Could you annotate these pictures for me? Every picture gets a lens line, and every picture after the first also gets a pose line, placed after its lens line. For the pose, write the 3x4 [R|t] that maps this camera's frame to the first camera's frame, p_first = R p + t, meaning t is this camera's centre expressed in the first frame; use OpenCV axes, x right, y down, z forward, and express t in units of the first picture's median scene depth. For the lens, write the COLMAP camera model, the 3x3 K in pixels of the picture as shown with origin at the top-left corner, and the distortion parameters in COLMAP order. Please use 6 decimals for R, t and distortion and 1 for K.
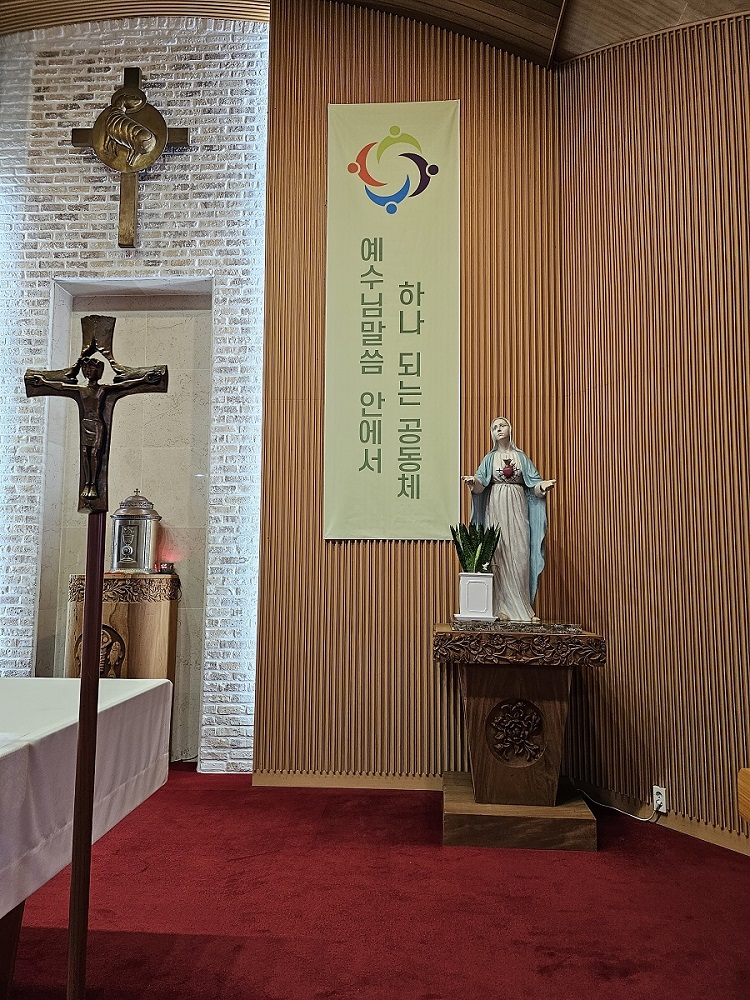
lens RADIAL K [[662.1, 0, 376.8], [0, 662.1, 507.6], [0, 0, 1]] dist [0.067027, -0.063449]
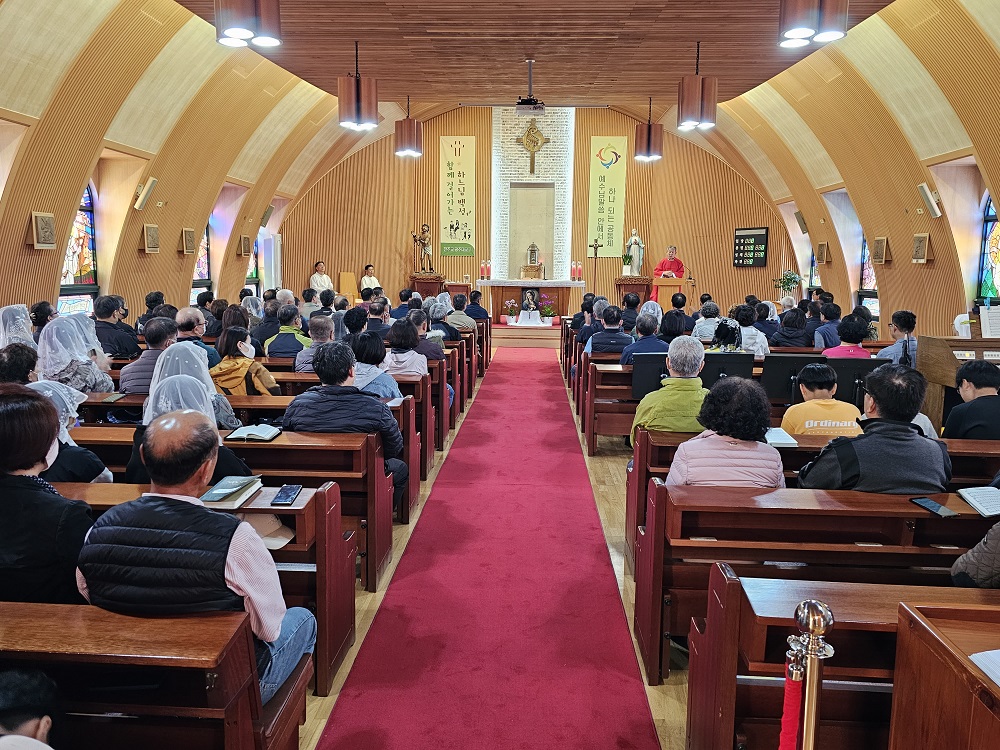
lens RADIAL K [[728.5, 0, 496.4], [0, 728.5, 375.7], [0, 0, 1]] dist [0.029919, -0.007848]
pose [[0.999928, 0.003943, 0.011348, -0.659912], [-0.006536, 0.971117, 0.238513, -0.291405], [-0.010080, -0.238570, 0.971073, -3.328423]]
